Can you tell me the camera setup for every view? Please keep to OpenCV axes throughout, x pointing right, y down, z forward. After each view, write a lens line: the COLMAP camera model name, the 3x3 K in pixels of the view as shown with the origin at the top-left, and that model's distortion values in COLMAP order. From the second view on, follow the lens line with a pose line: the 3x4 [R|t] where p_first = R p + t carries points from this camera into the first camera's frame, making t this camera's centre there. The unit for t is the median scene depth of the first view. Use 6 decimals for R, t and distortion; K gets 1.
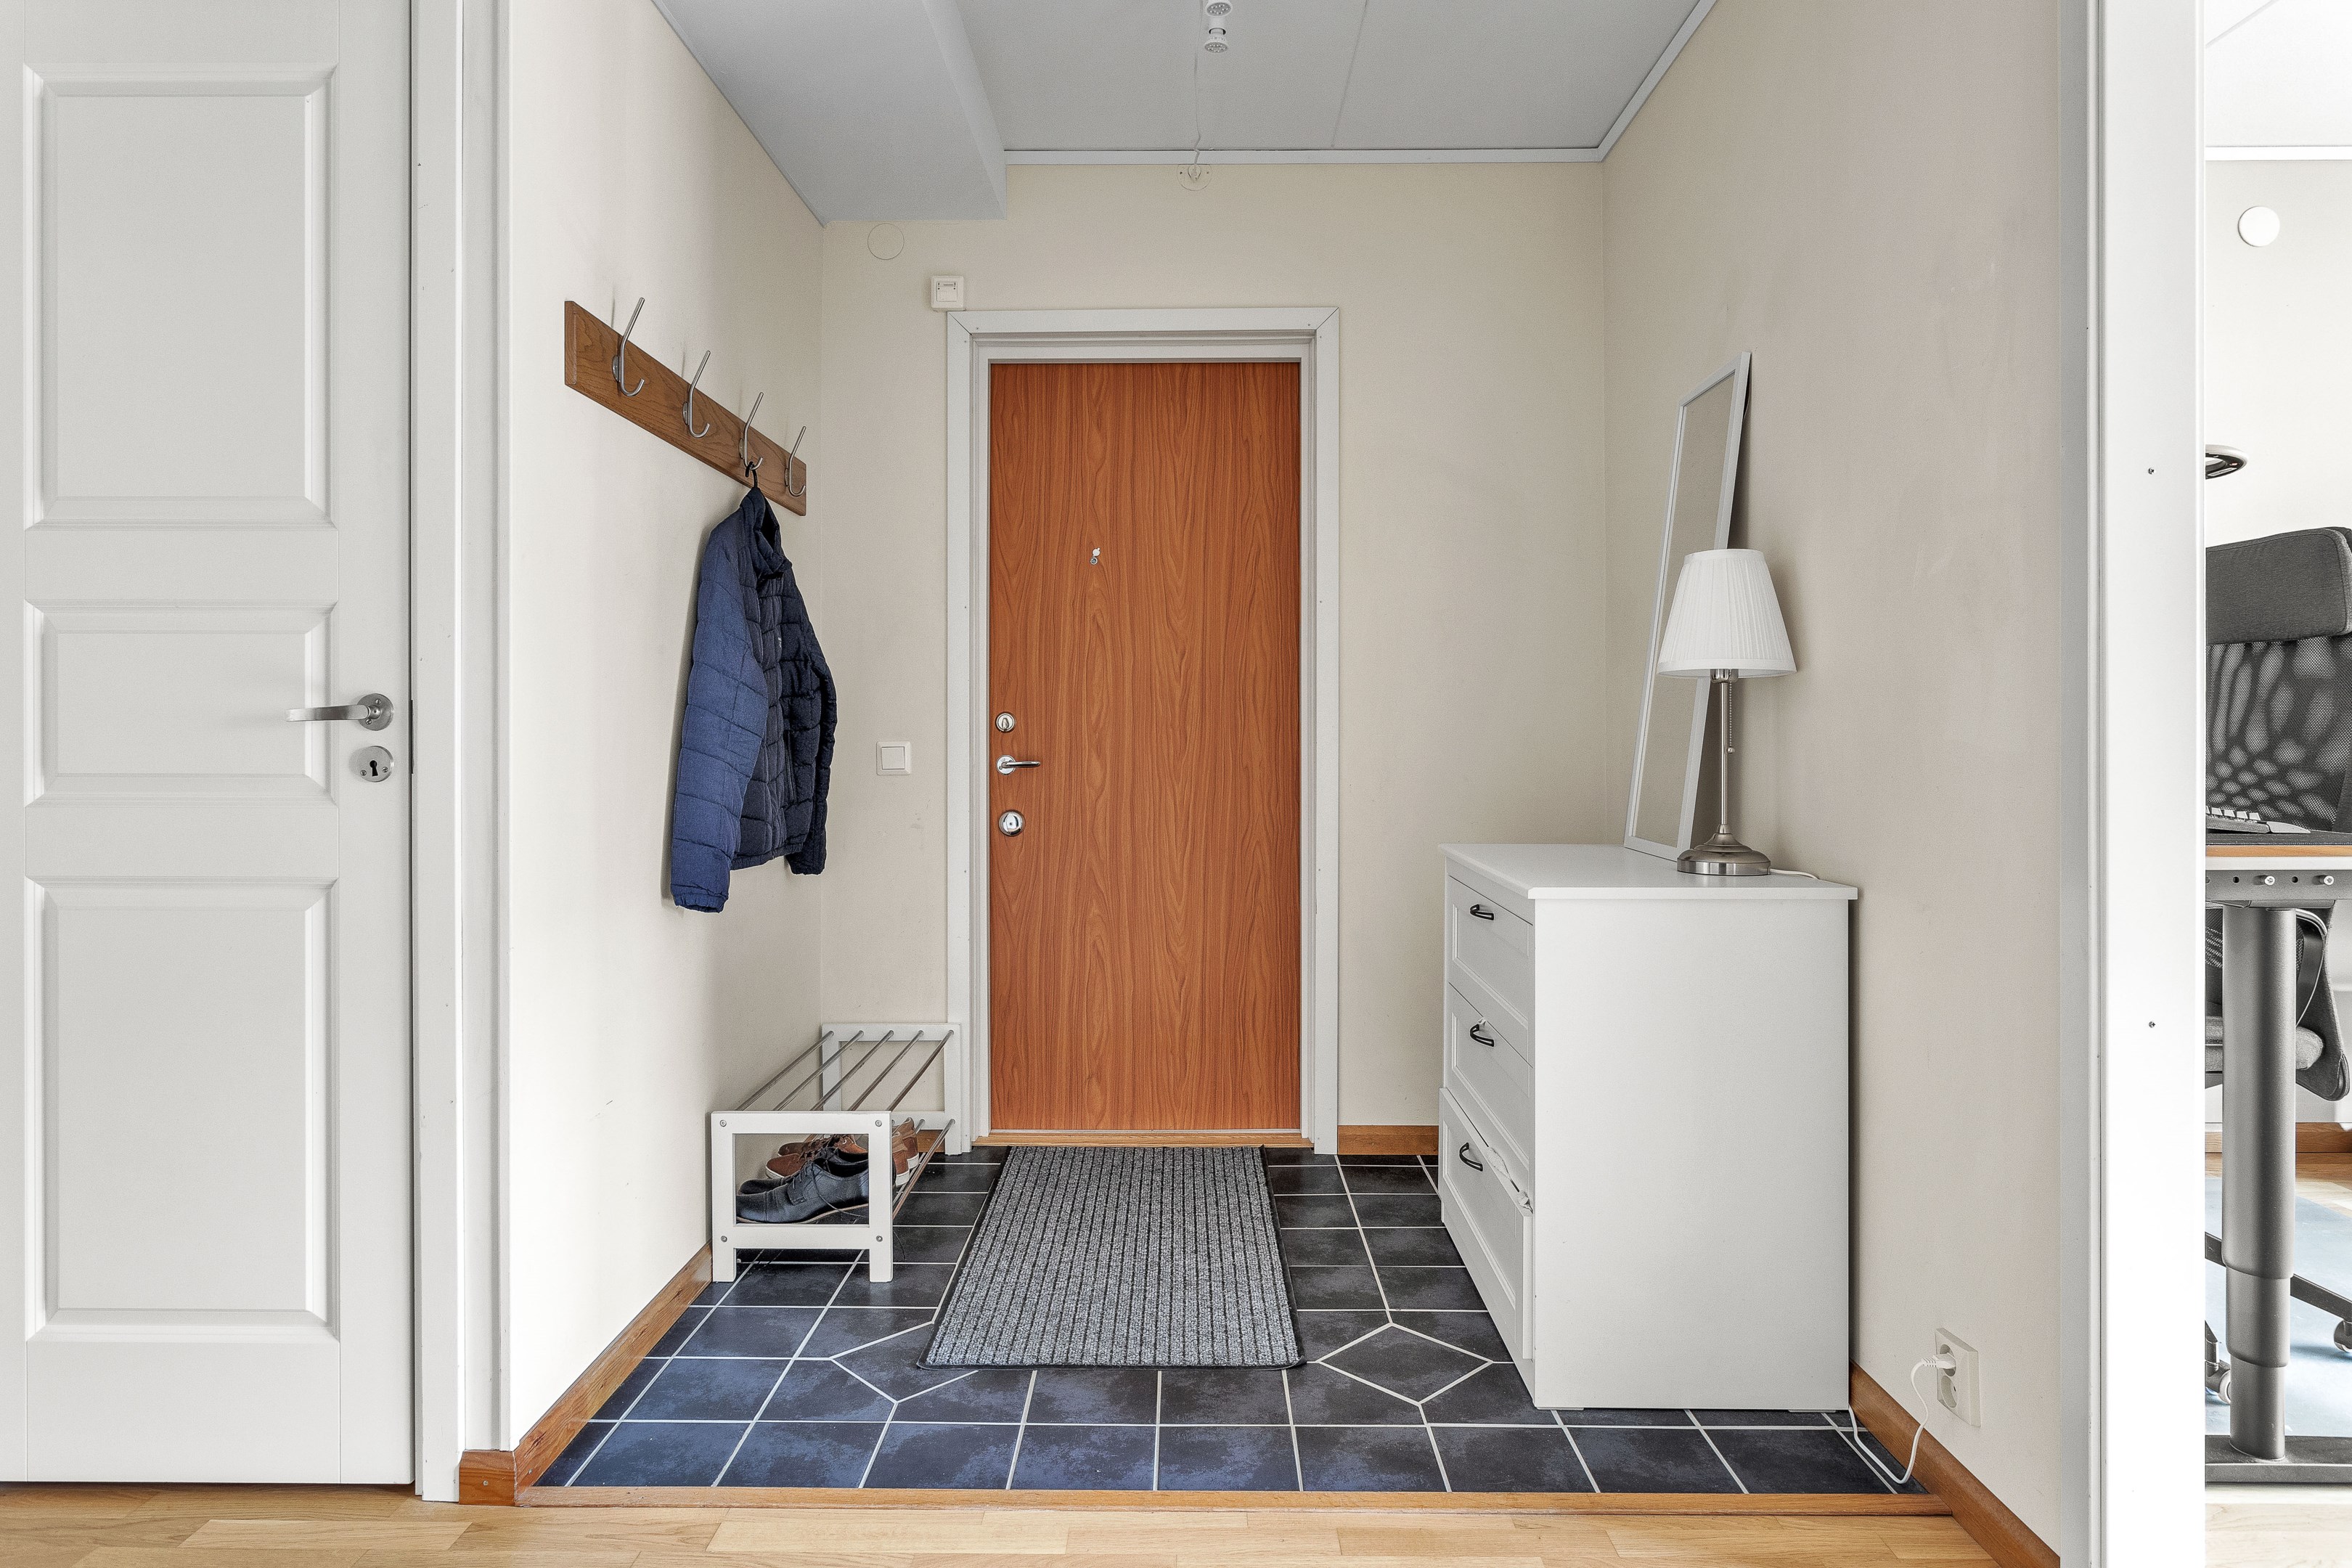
lens RADIAL K [[1373.5, 0, 1197.0], [0, 1373.5, 734.2], [0, 0, 1]] dist [-0.001785, 0.001031]
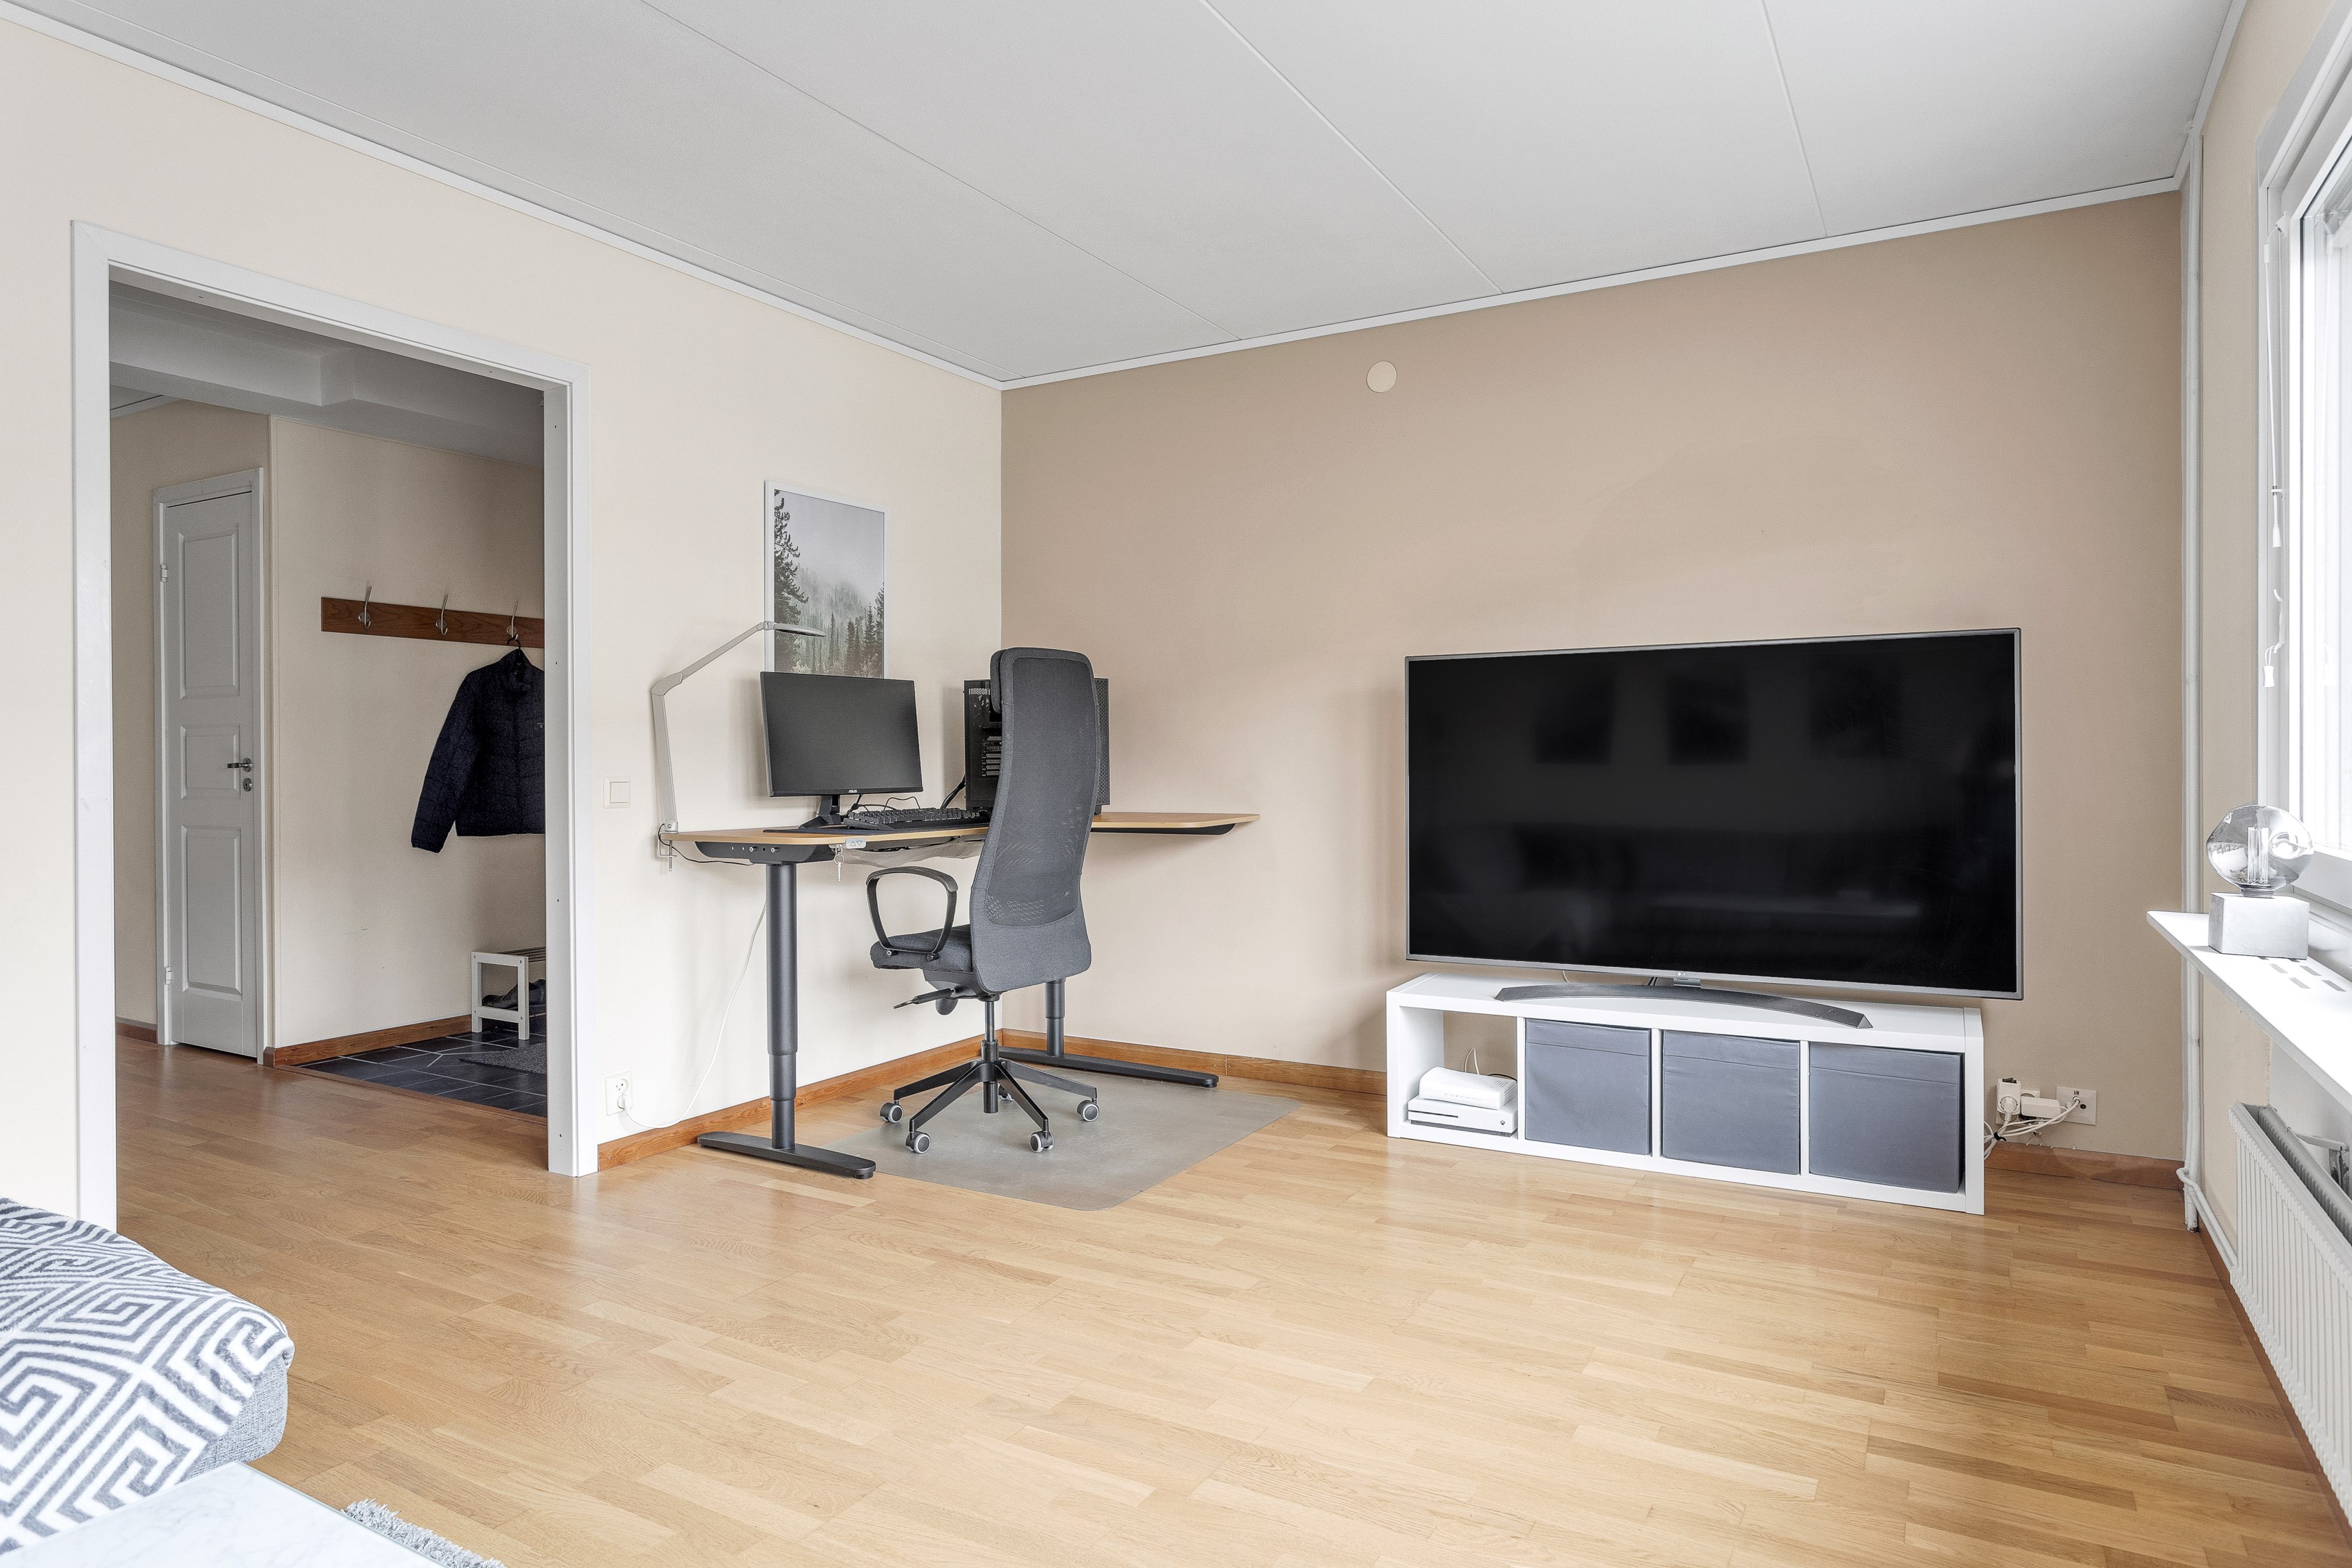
lens RADIAL K [[1373.5, 0, 1185.2], [0, 1373.5, 776.9], [0, 0, 1]] dist [-0.001785, 0.001031]
pose [[0.868486, -0.001340, -0.495712, 1.788308], [0.002964, 0.999993, 0.002489, 0.004910], [0.495705, -0.003631, 0.868483, -0.312492]]
